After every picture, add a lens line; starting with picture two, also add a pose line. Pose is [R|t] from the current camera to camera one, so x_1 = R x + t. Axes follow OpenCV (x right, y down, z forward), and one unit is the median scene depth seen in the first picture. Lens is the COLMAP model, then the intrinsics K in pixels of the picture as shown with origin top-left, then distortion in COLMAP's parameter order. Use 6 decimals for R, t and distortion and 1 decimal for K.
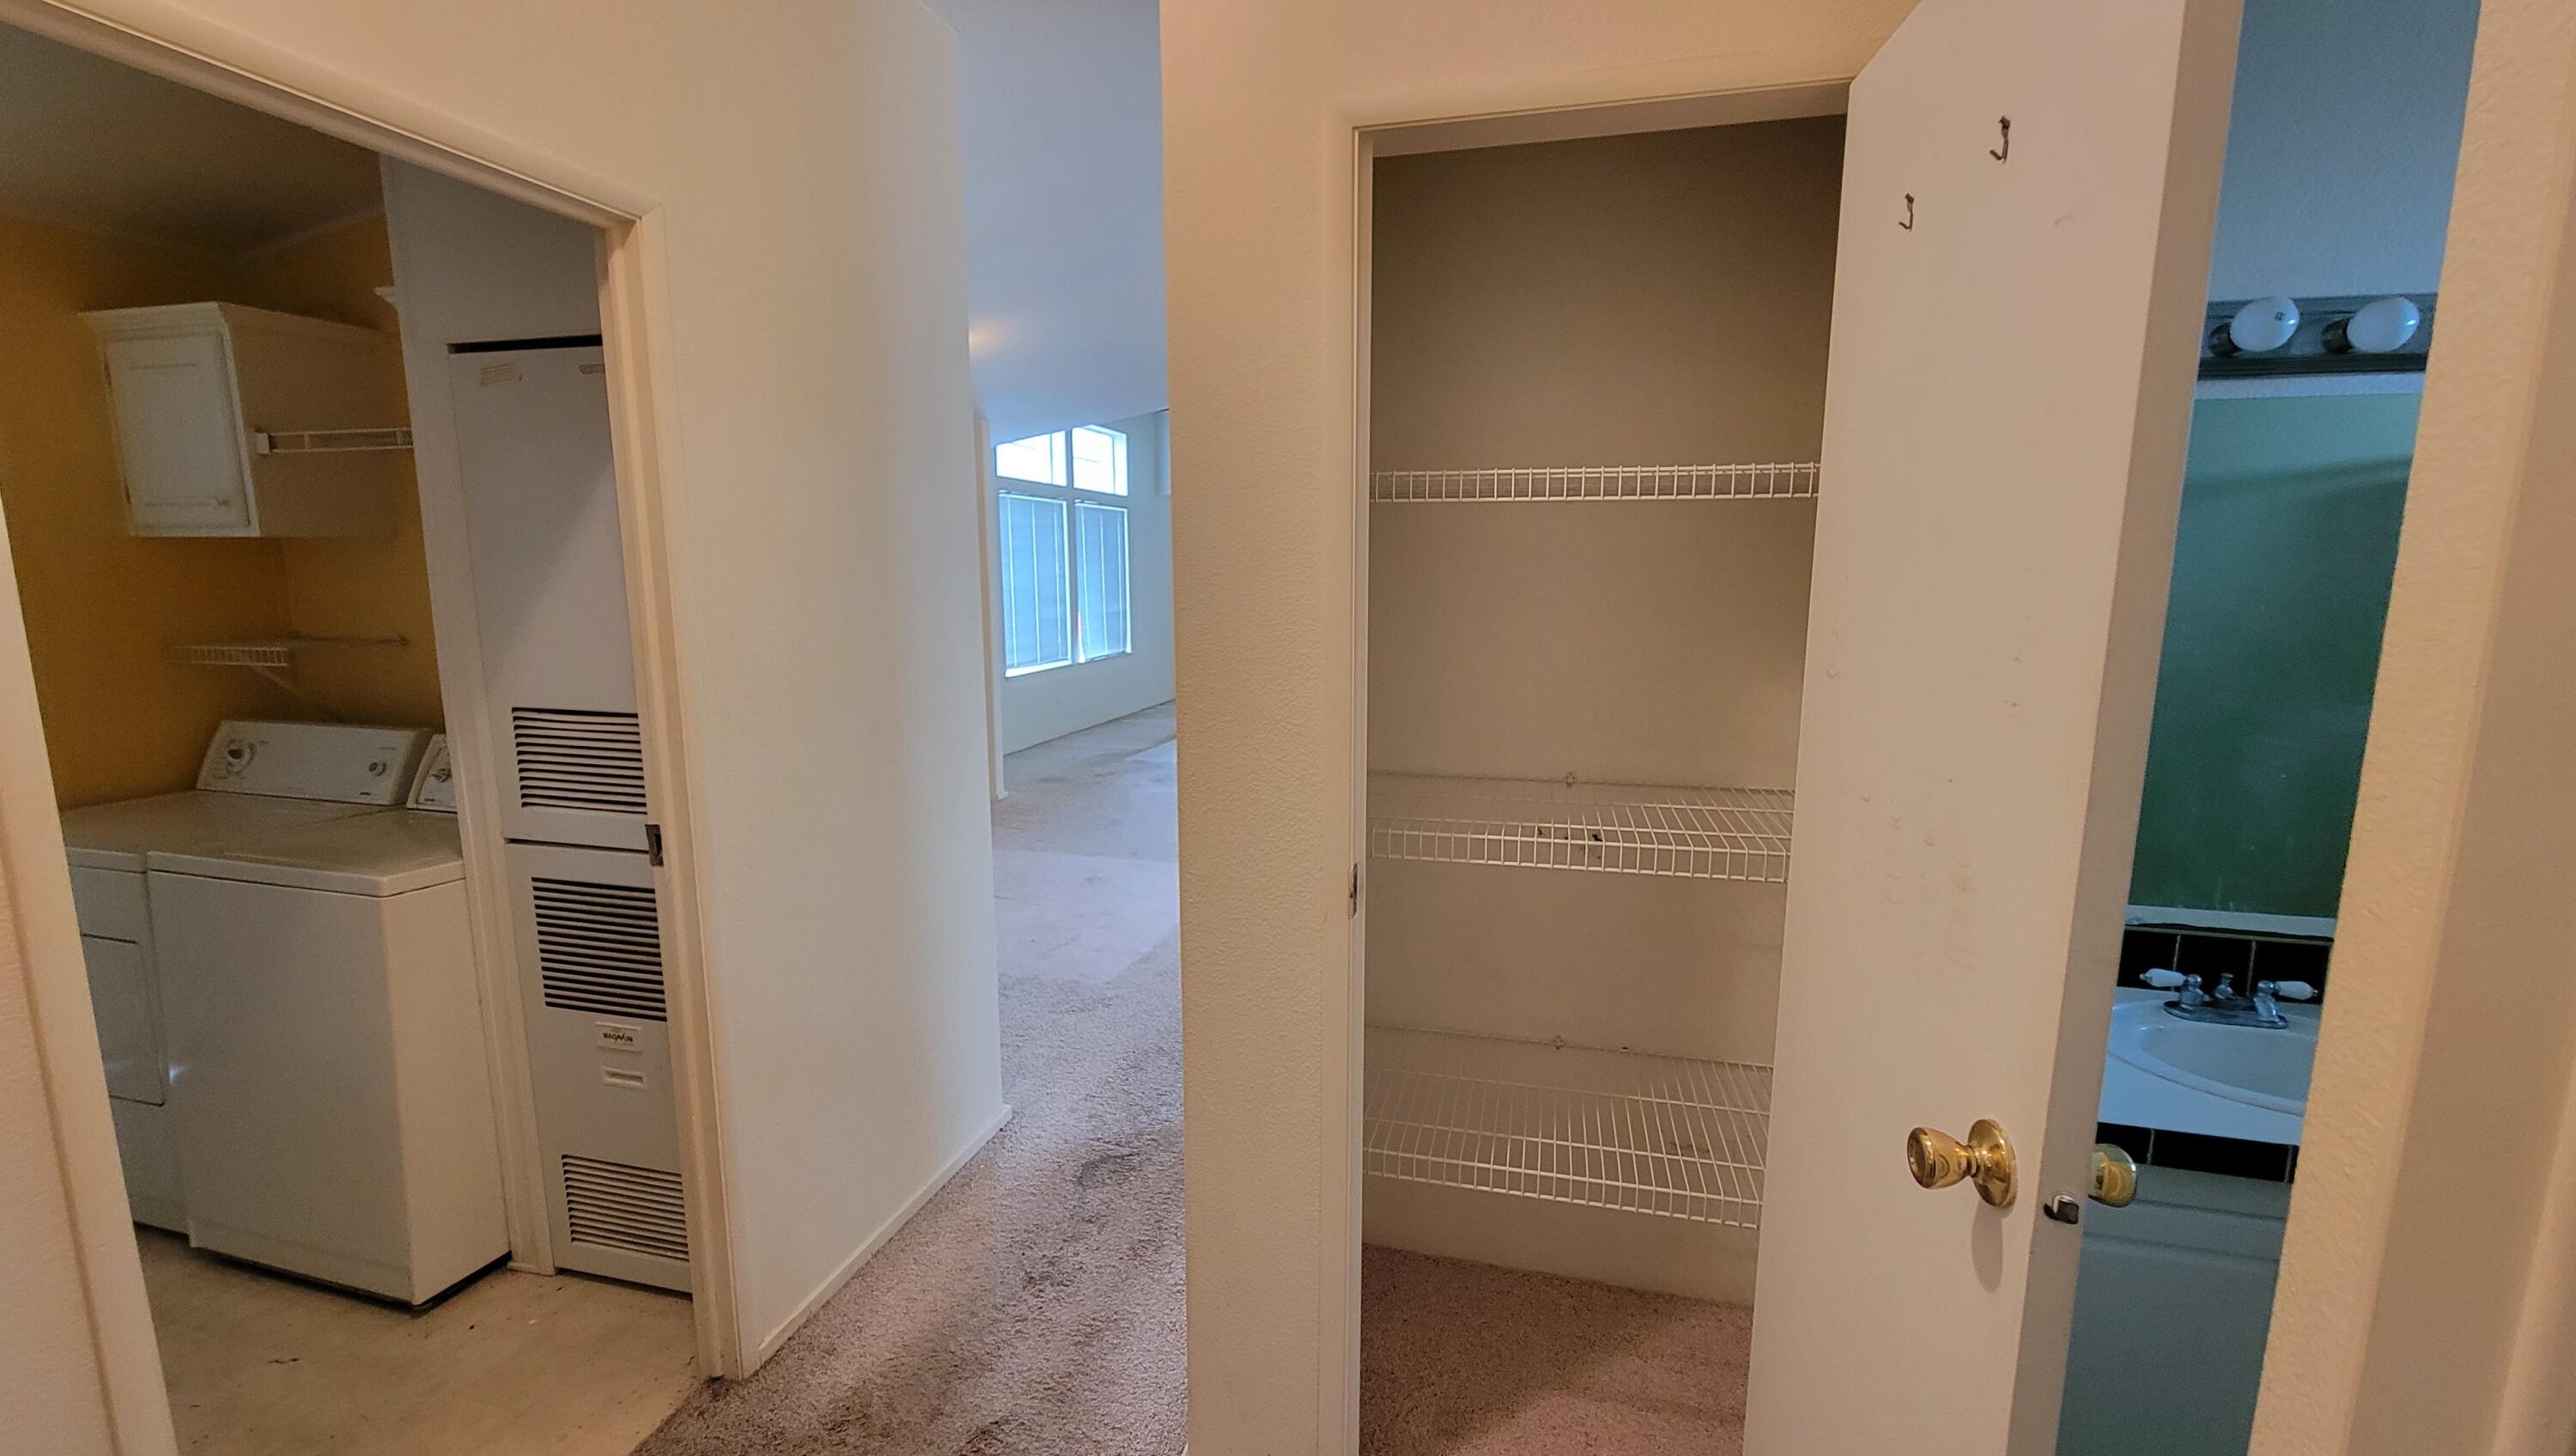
lens RADIAL K [[1057.5, 0, 1293.1], [0, 1057.5, 727.8], [0, 0, 1]] dist [-0.001167, -0.000159]
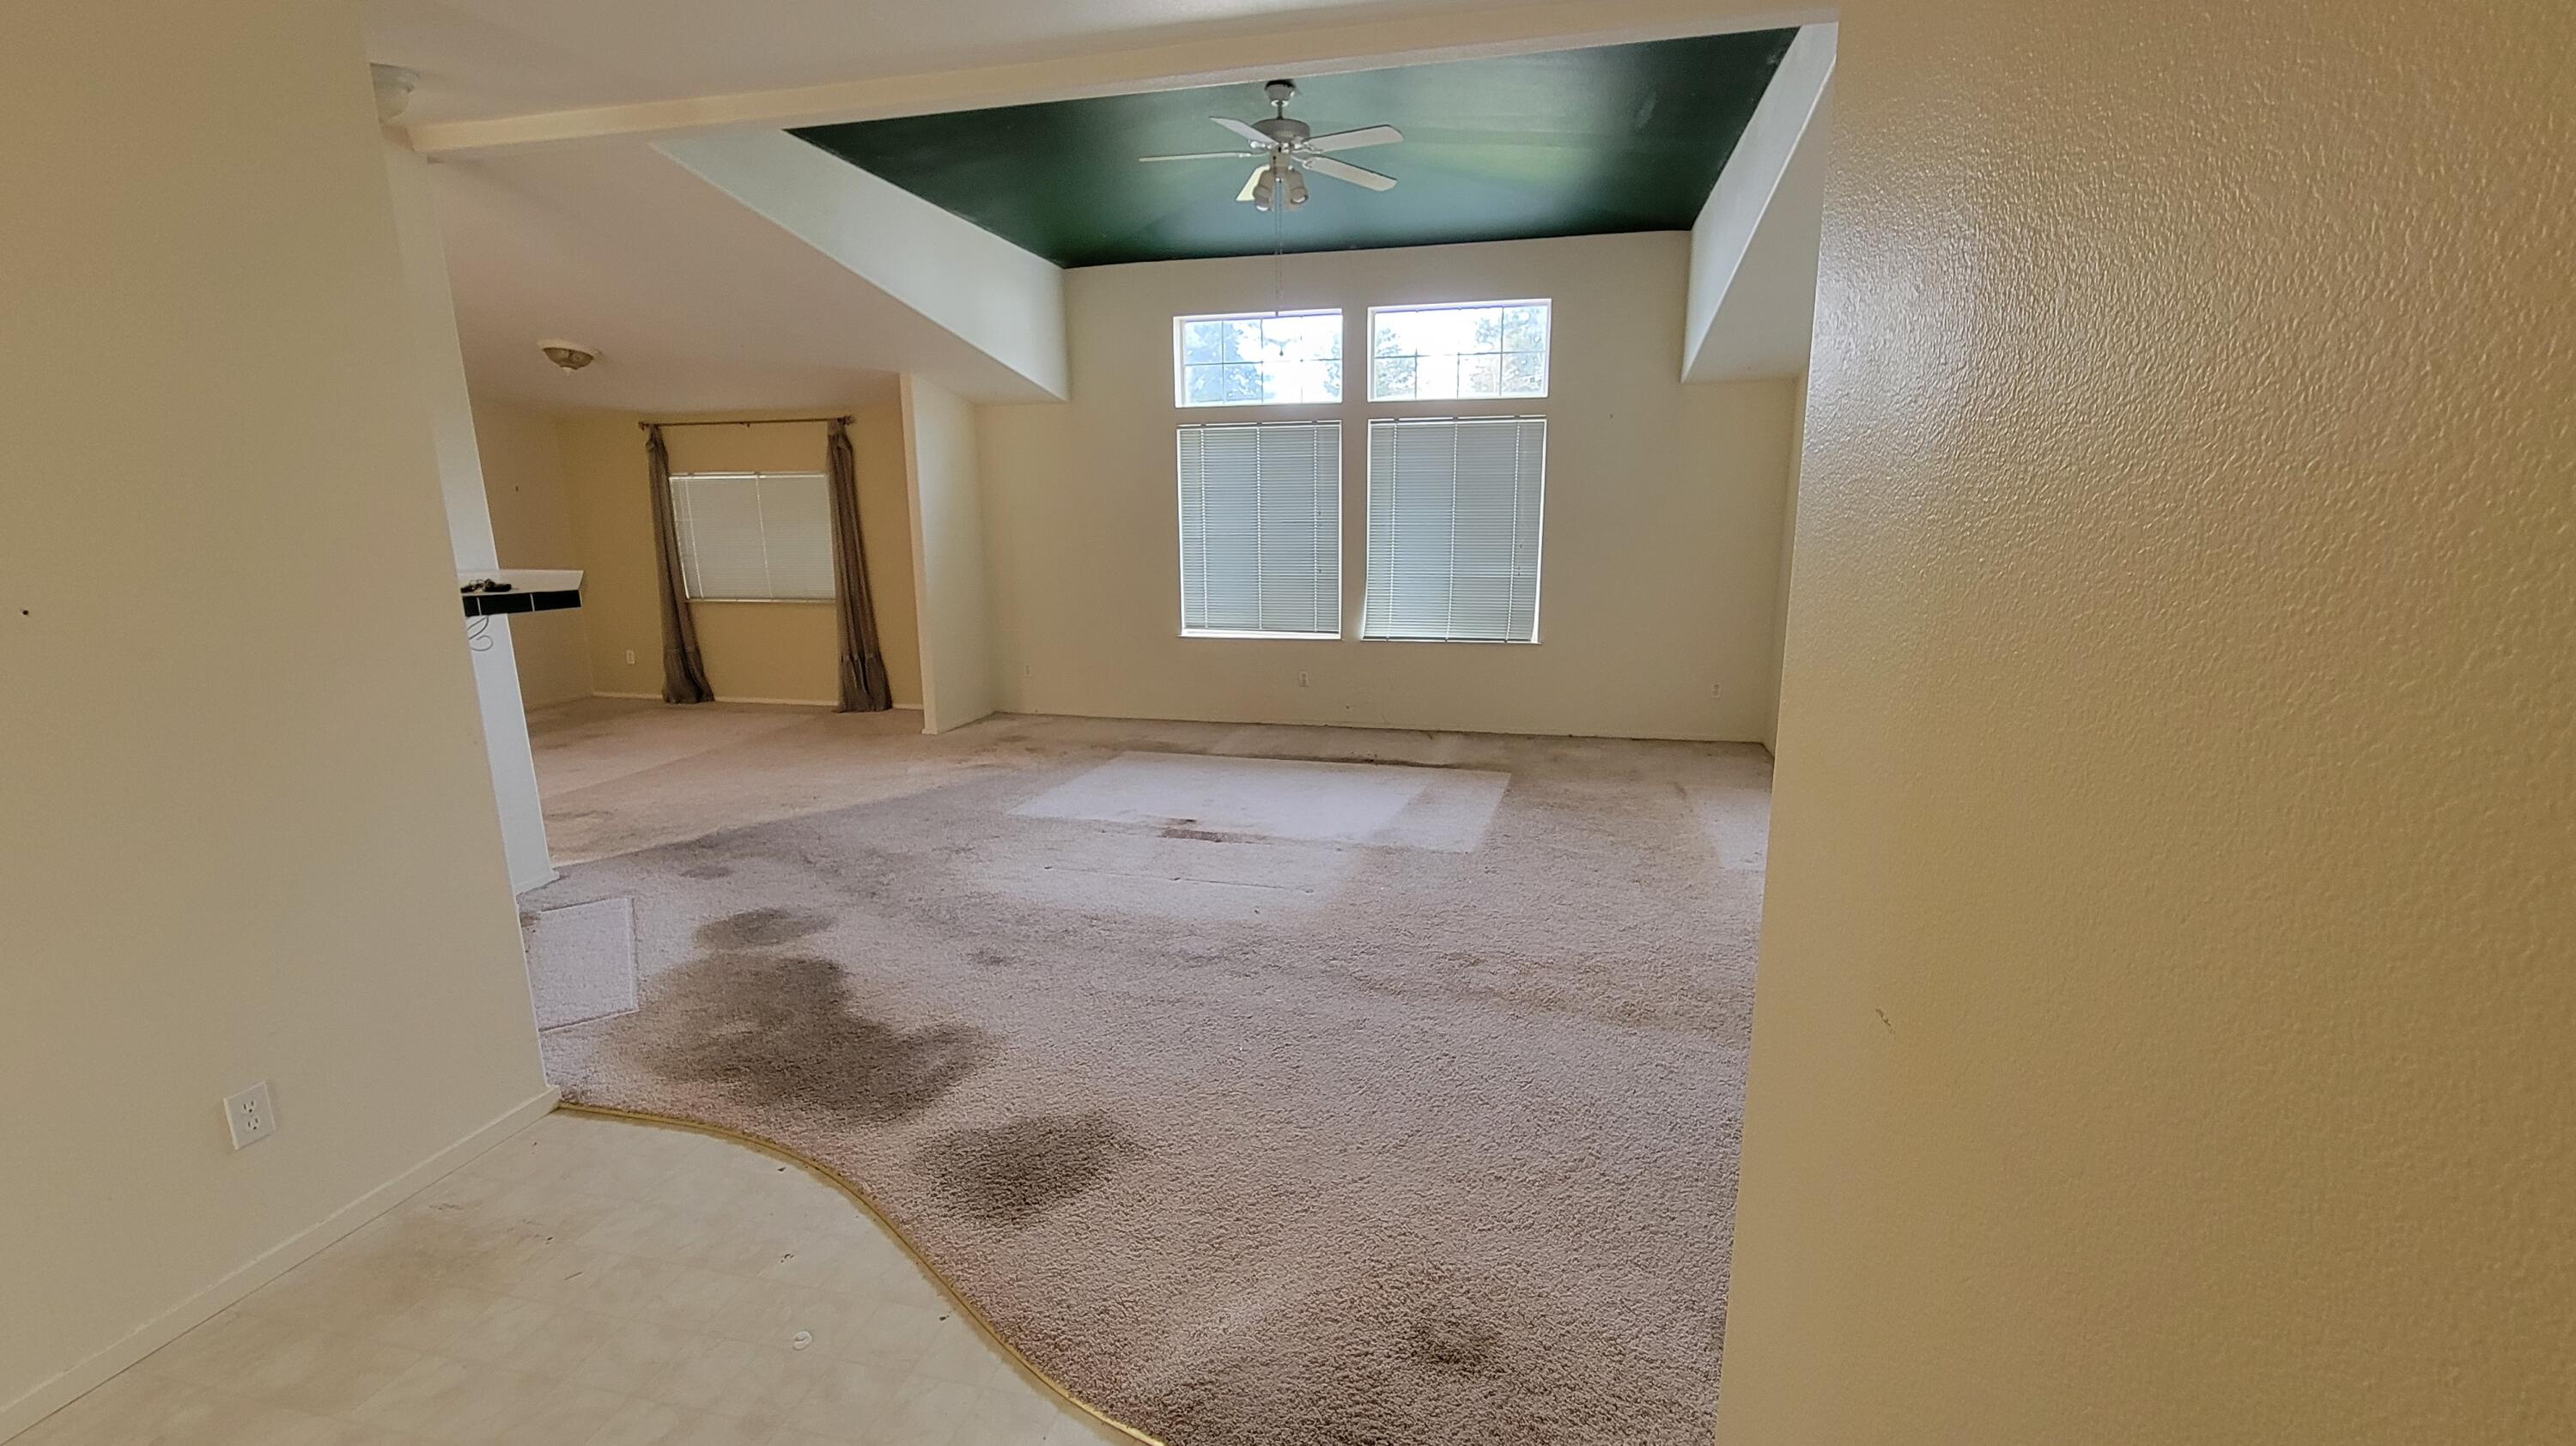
lens RADIAL K [[1057.3, 0, 1287.9], [0, 1057.3, 730.8], [0, 0, 1]] dist [-0.000403, 0.000011]
pose [[0.031665, 0.201425, -0.978992, 0.568162], [-0.143881, 0.970200, 0.194962, -0.143713], [0.989088, 0.134685, 0.059702, 0.949291]]
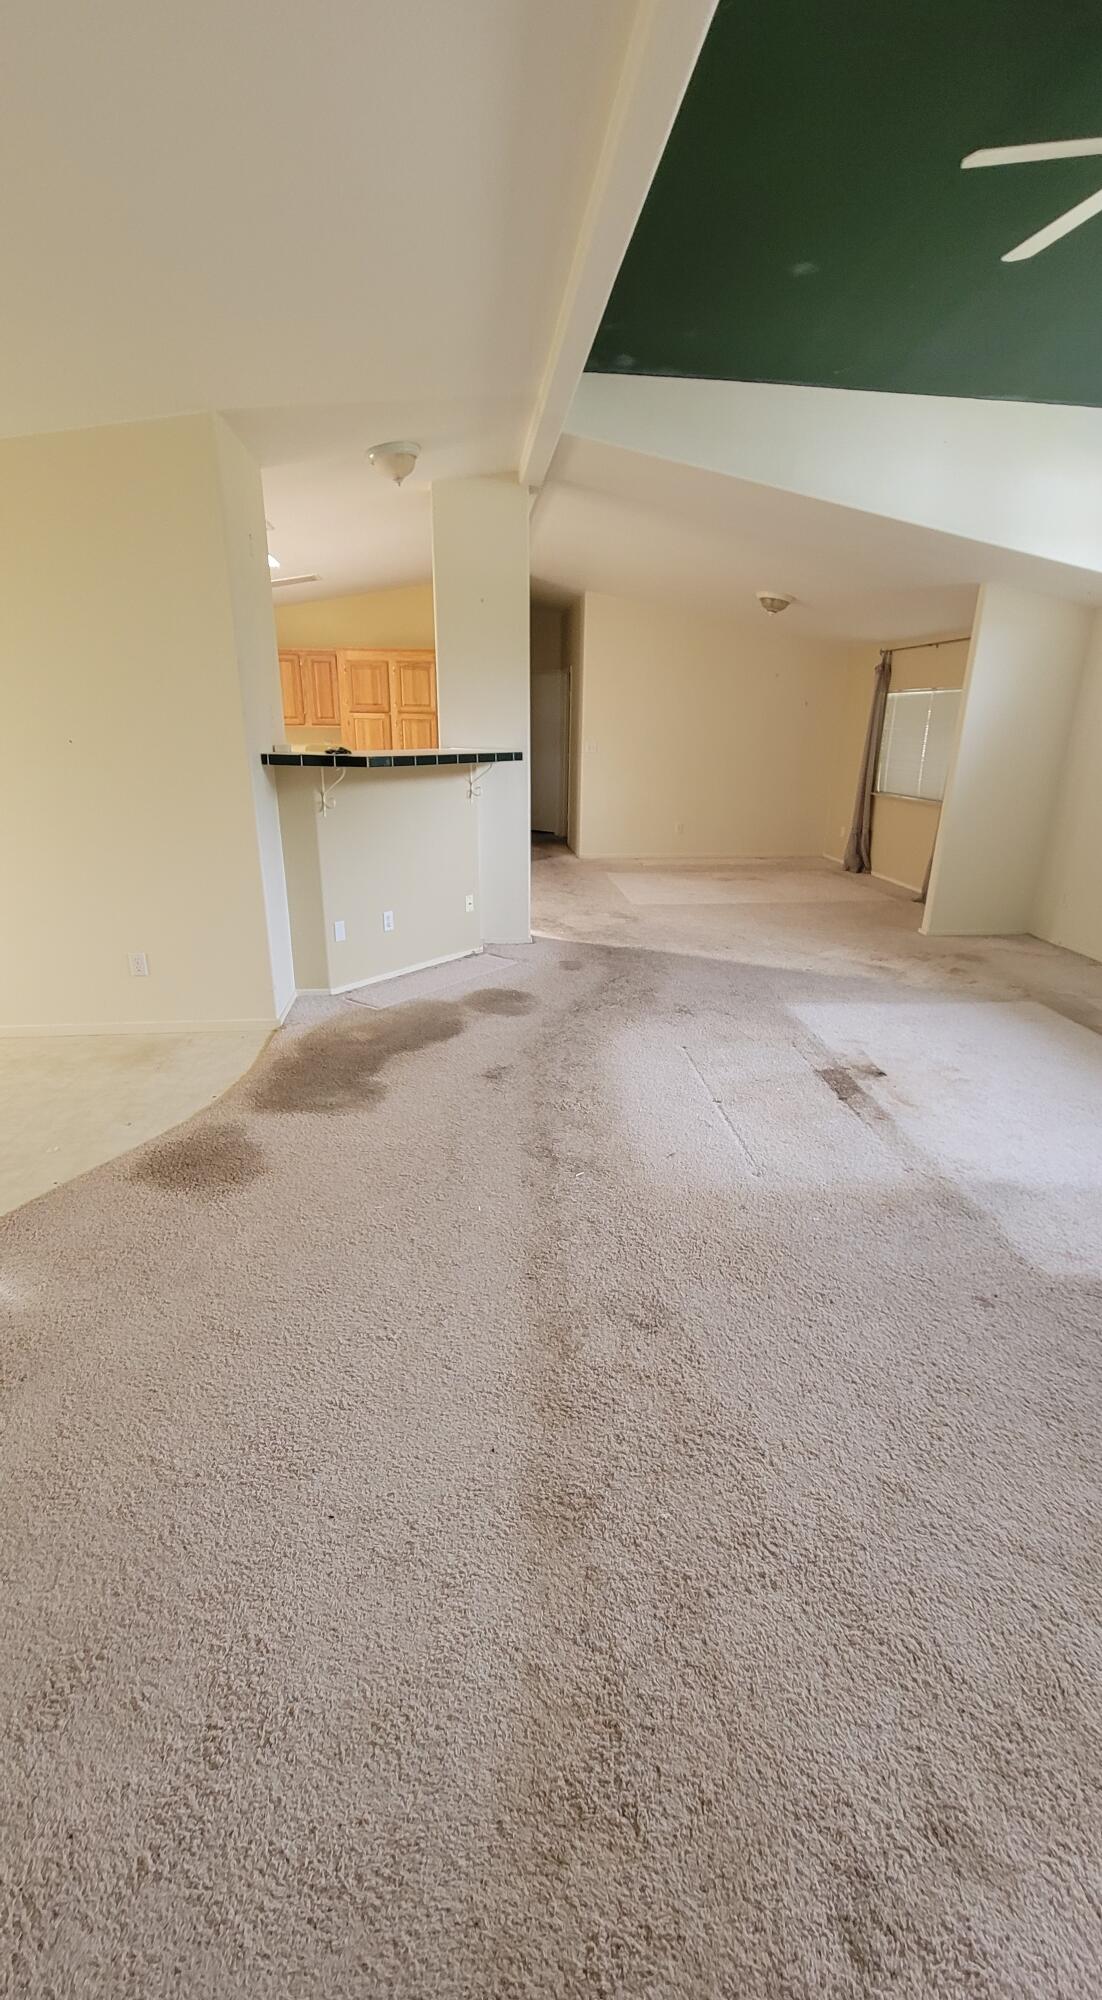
lens RADIAL K [[814.1, 0, 567.7], [0, 814.1, 995.8], [0, 0, 1]] dist [-0.000367, -0.000064]
pose [[-0.925157, 0.103594, -0.365175, 0.306005], [-0.077299, 0.890462, 0.448444, -0.178858], [0.371631, 0.443109, -0.815809, 1.186020]]
